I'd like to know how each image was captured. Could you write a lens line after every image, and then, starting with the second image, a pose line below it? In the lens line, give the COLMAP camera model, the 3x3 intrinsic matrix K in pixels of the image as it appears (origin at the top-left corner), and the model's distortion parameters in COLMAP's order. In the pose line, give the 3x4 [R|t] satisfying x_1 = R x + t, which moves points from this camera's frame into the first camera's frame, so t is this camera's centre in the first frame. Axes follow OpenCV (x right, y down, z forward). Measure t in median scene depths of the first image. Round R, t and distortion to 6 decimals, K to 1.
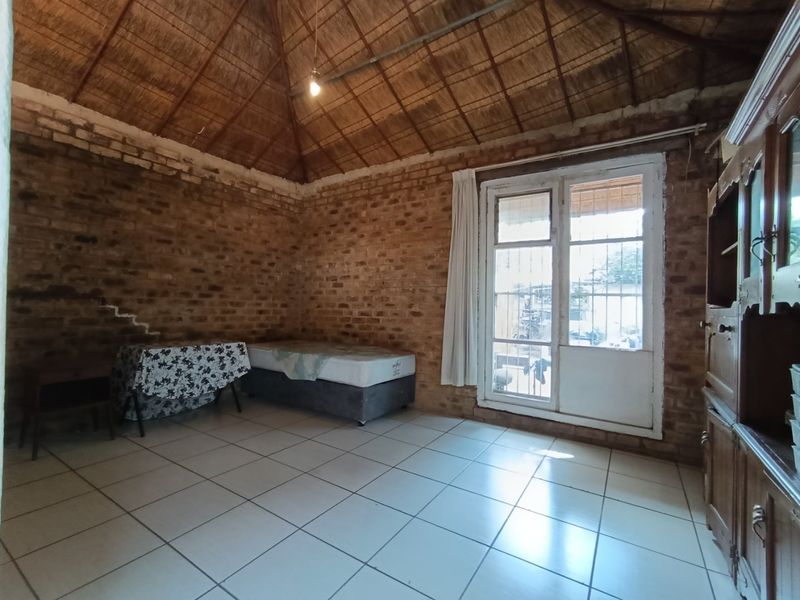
lens RADIAL K [[360.5, 0, 402.1], [0, 360.5, 297.6], [0, 0, 1]] dist [0.001826, 0.000958]
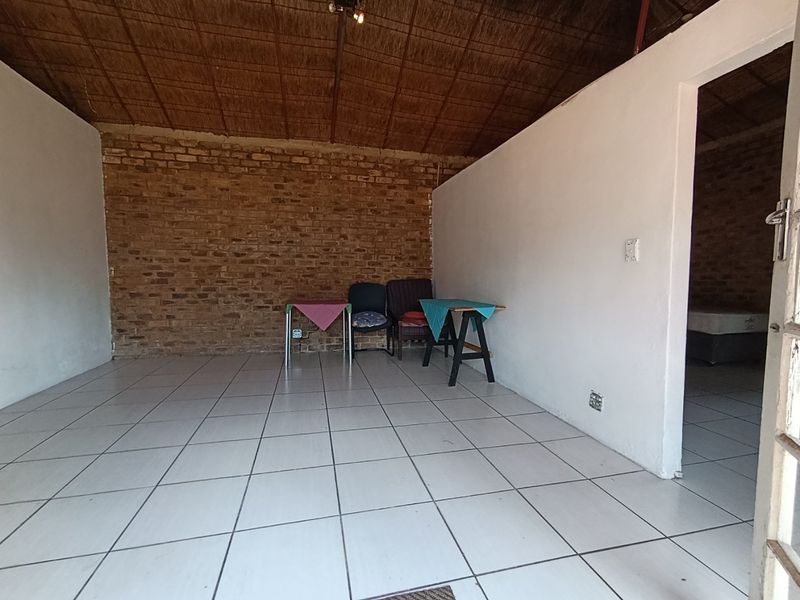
lens RADIAL K [[360.5, 0, 402.1], [0, 360.5, 297.6], [0, 0, 1]] dist [0.001826, 0.000958]
pose [[0.735479, 0.020302, -0.677244, -0.042828], [0.023994, 0.998144, 0.055979, 0.022629], [0.677123, -0.057422, 0.733626, -0.467764]]
